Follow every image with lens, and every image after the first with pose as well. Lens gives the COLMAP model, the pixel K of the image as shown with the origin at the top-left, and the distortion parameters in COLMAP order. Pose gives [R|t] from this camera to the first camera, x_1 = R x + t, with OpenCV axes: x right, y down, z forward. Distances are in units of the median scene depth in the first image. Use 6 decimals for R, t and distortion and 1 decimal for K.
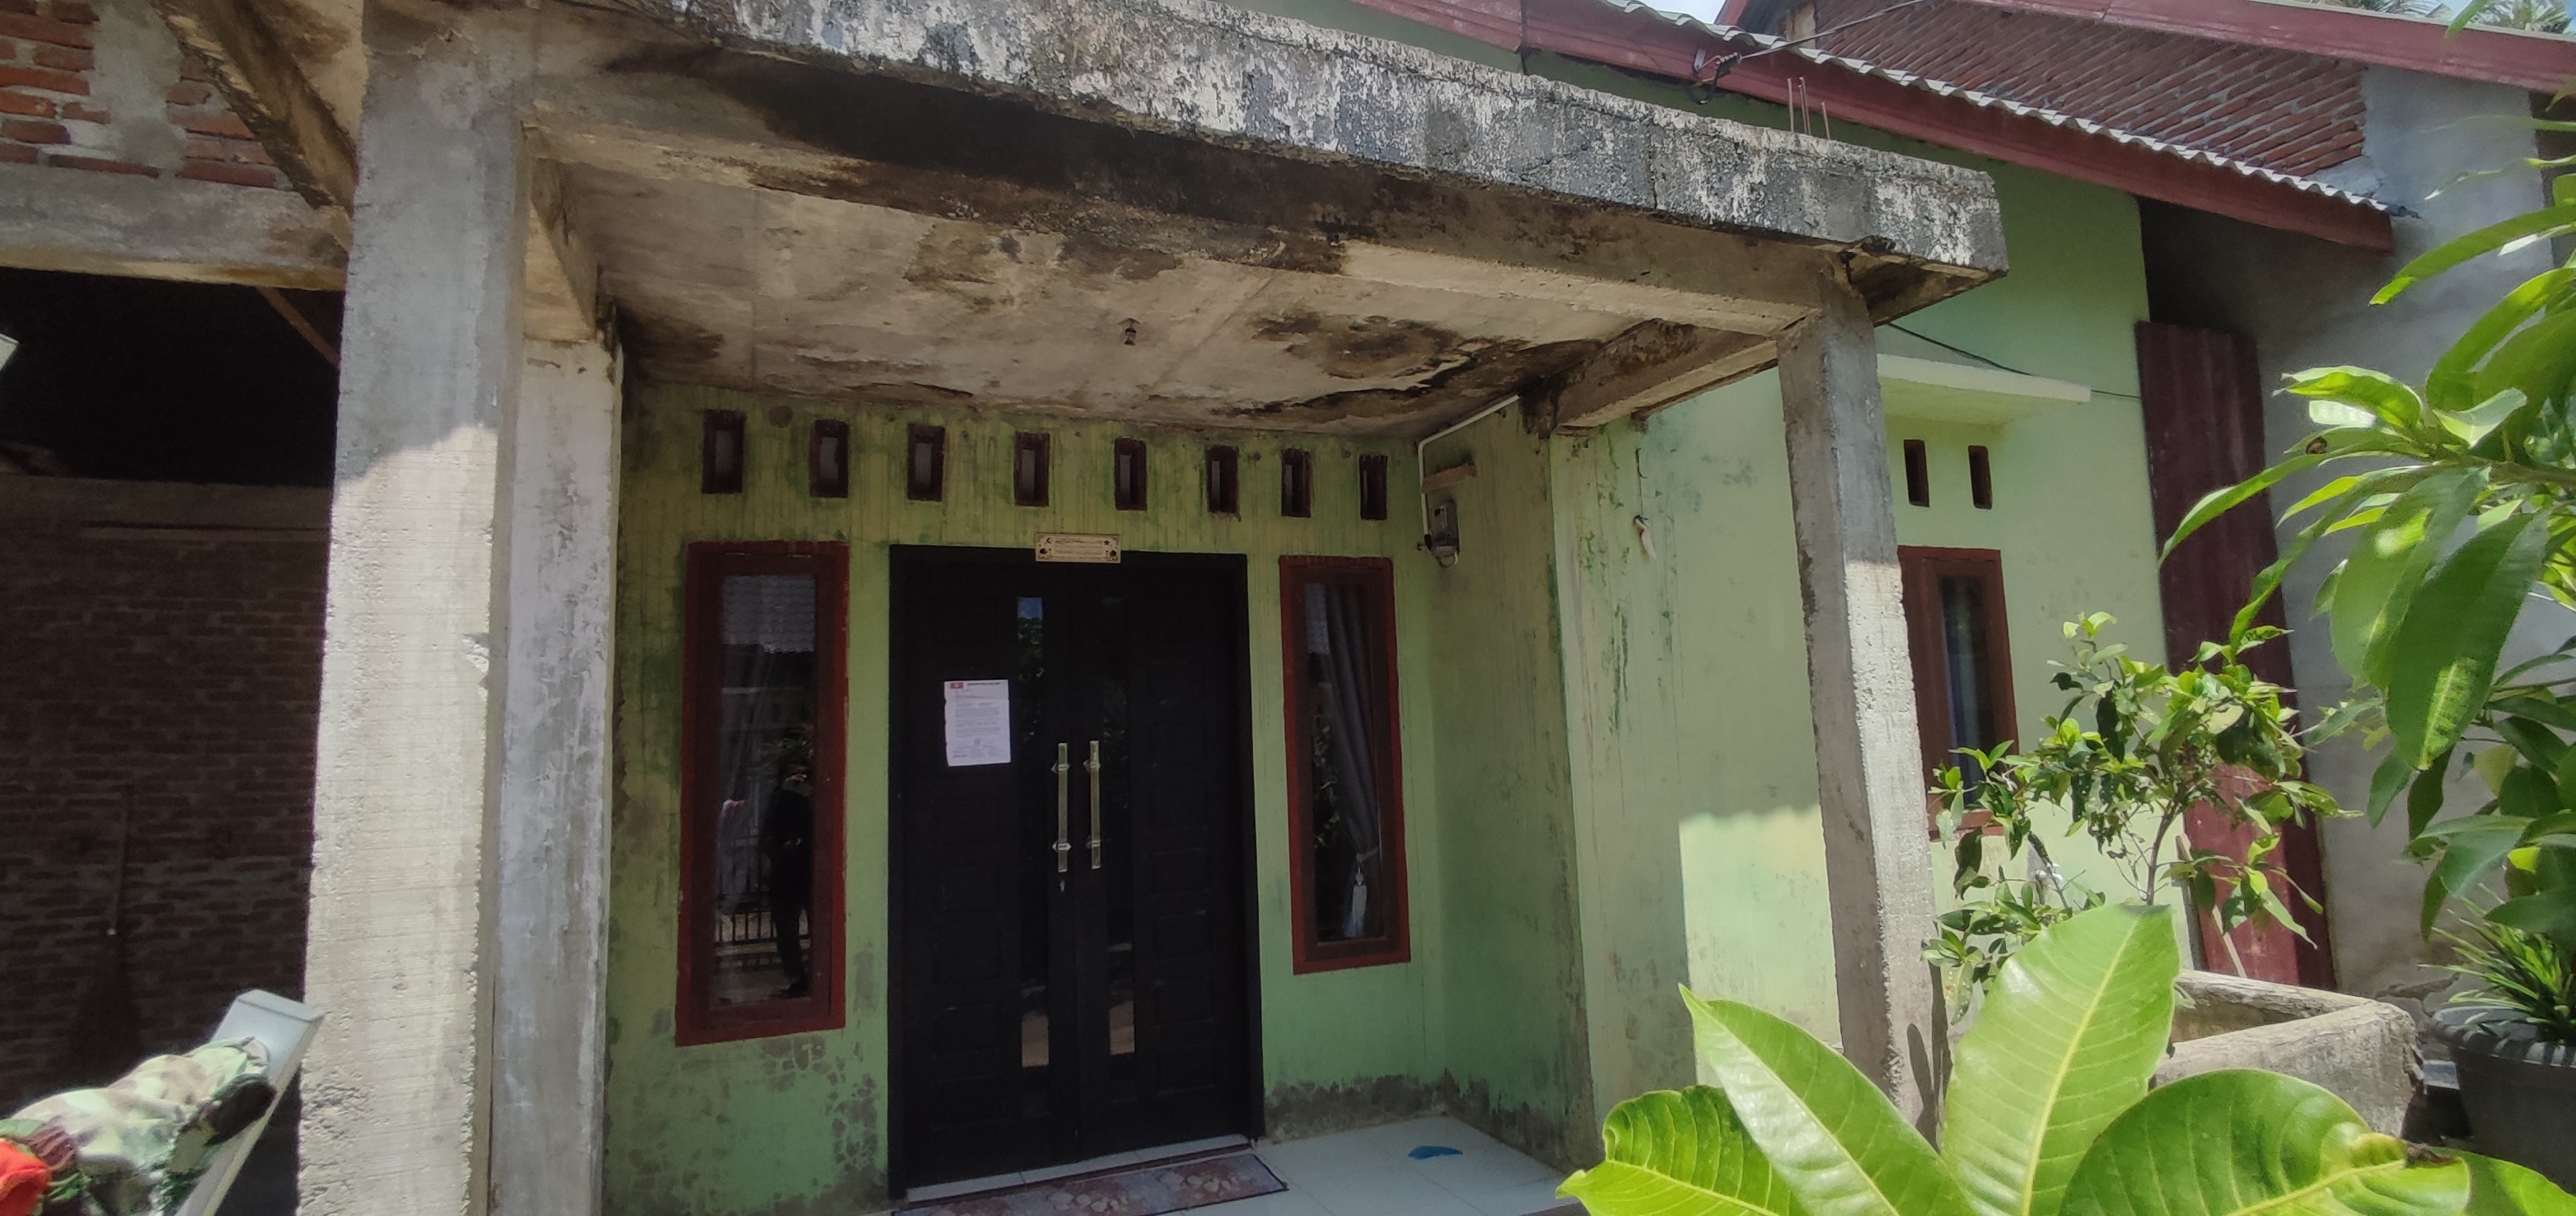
lens RADIAL K [[1163.7, 0, 1332.6], [0, 1163.7, 612.7], [0, 0, 1]] dist [-0.002604, -0.000176]
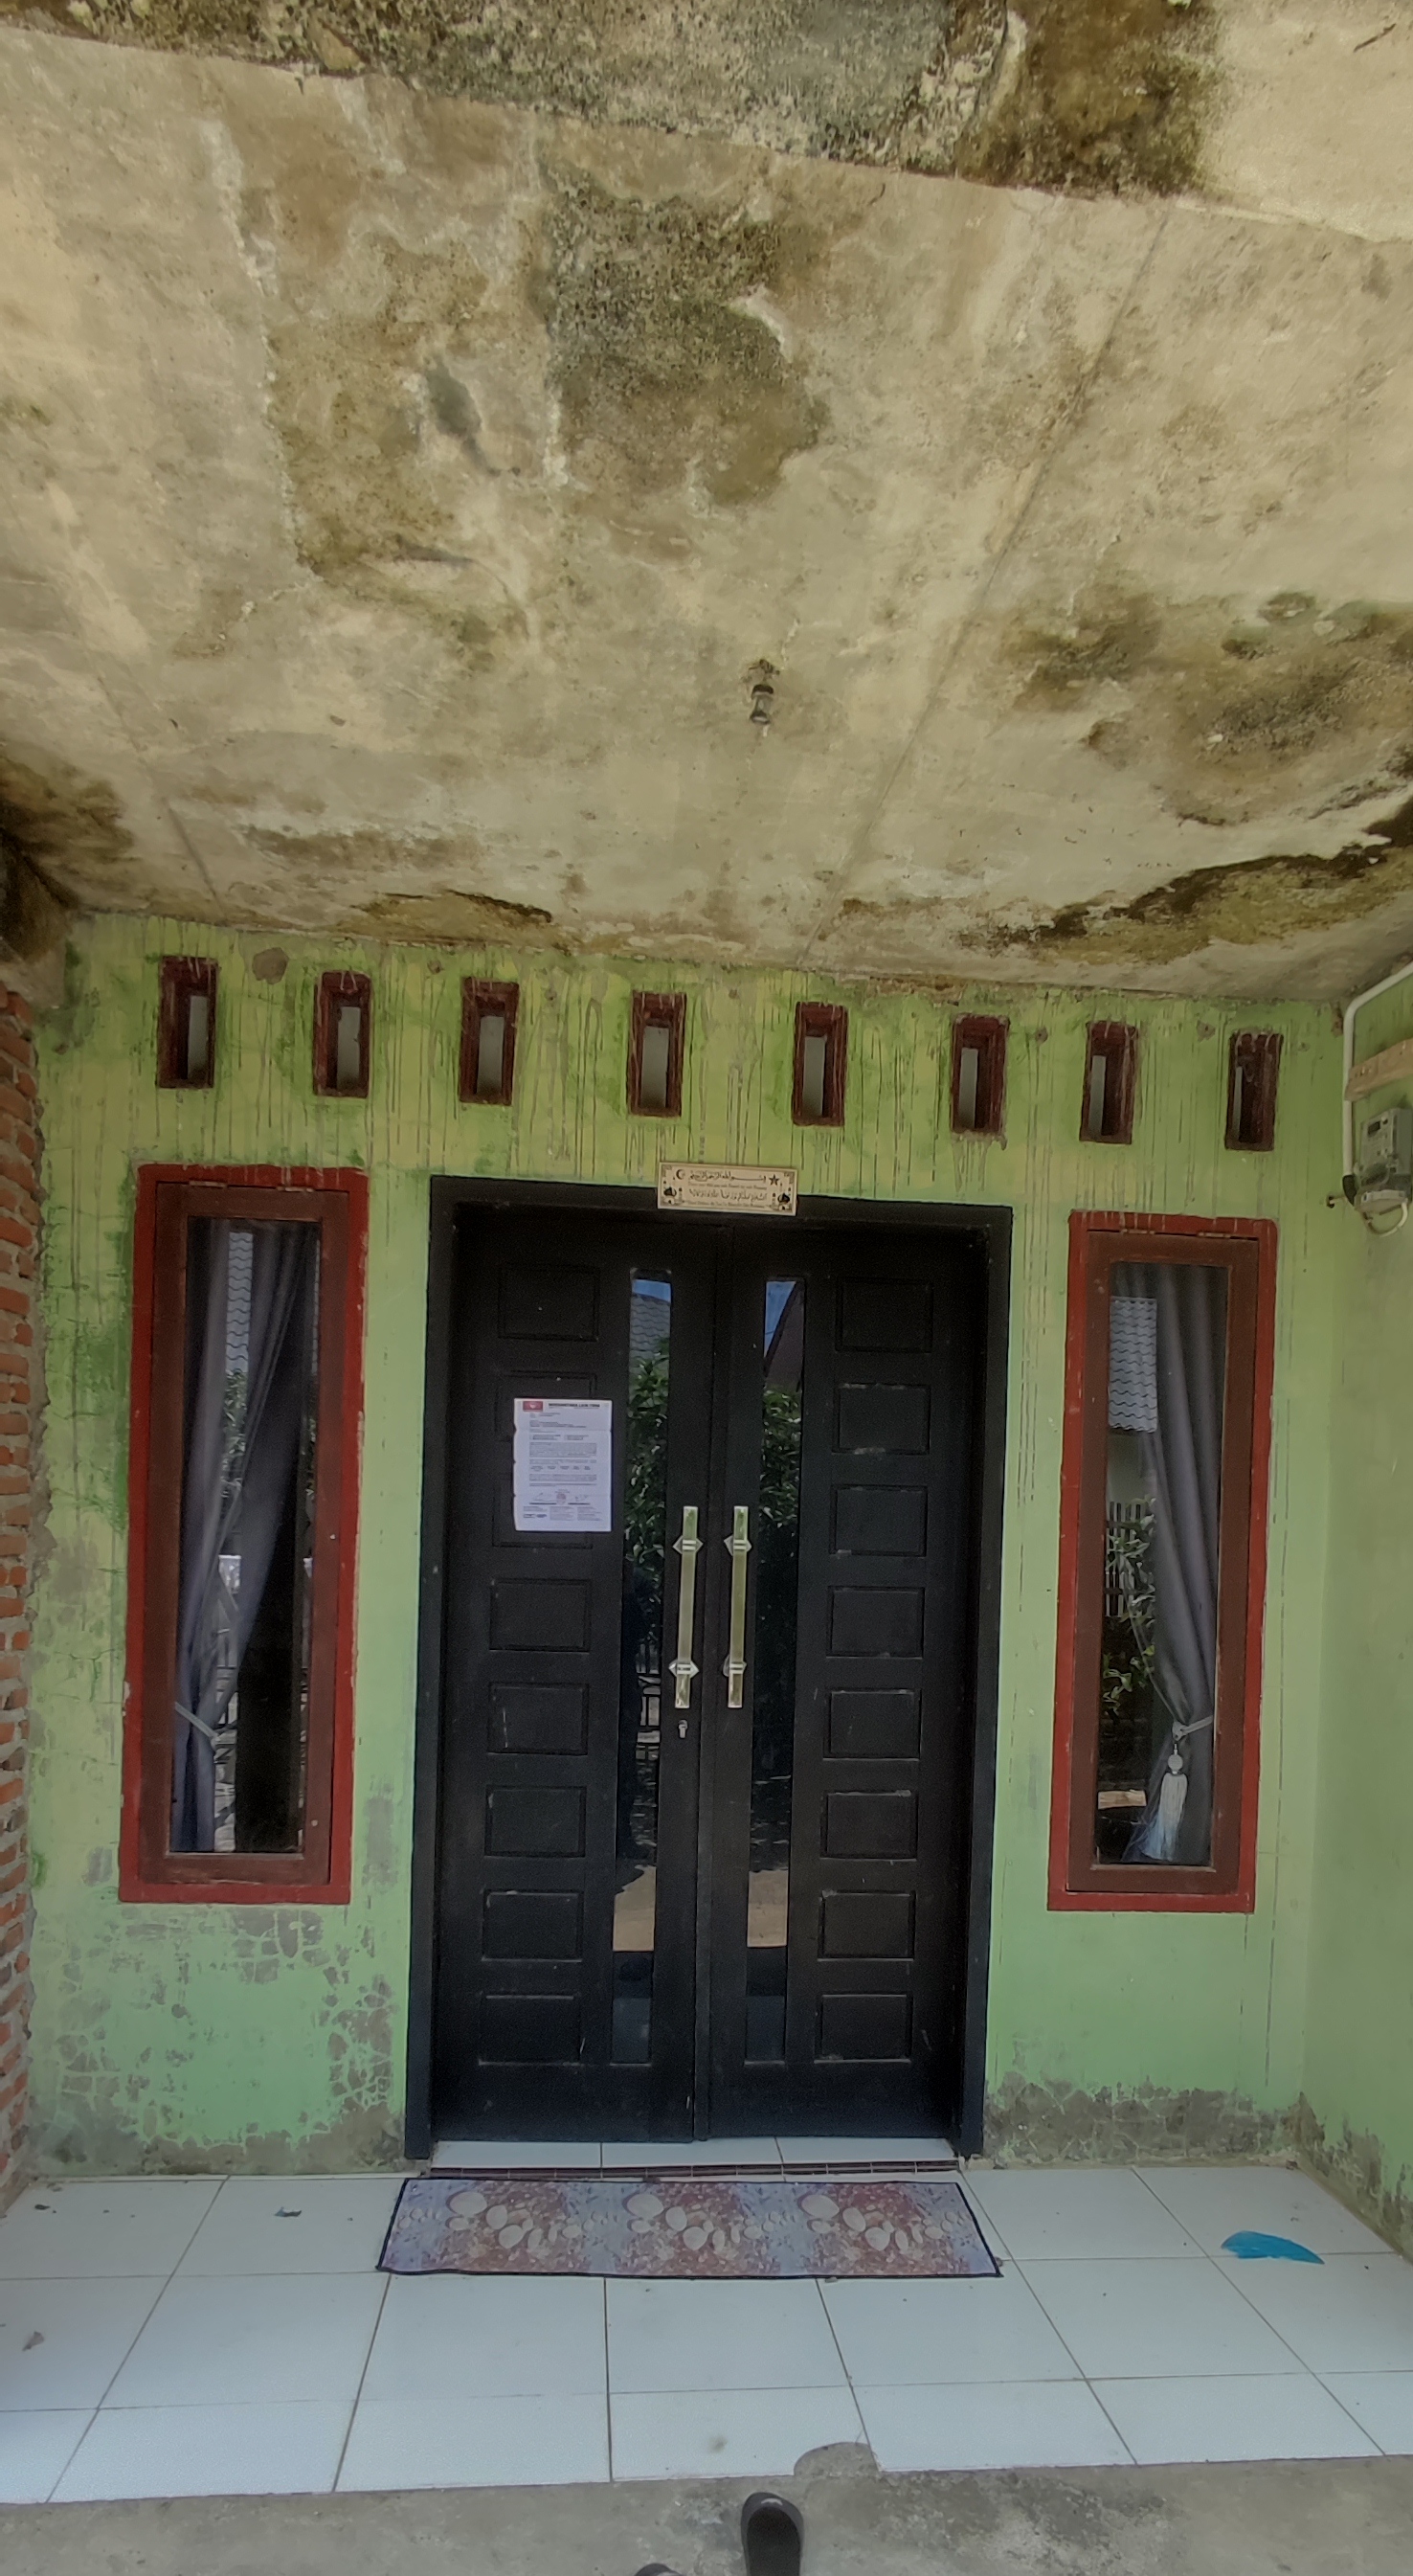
lens RADIAL K [[1323.7, 0, 754.9], [0, 1323.7, 1546.7], [0, 0, 1]] dist [-0.003415, -0.001002]
pose [[0.950129, 0.071582, -0.303531, 0.019775], [-0.033747, 0.991185, 0.128116, 0.044346], [0.310026, -0.111484, 0.944169, 0.360702]]
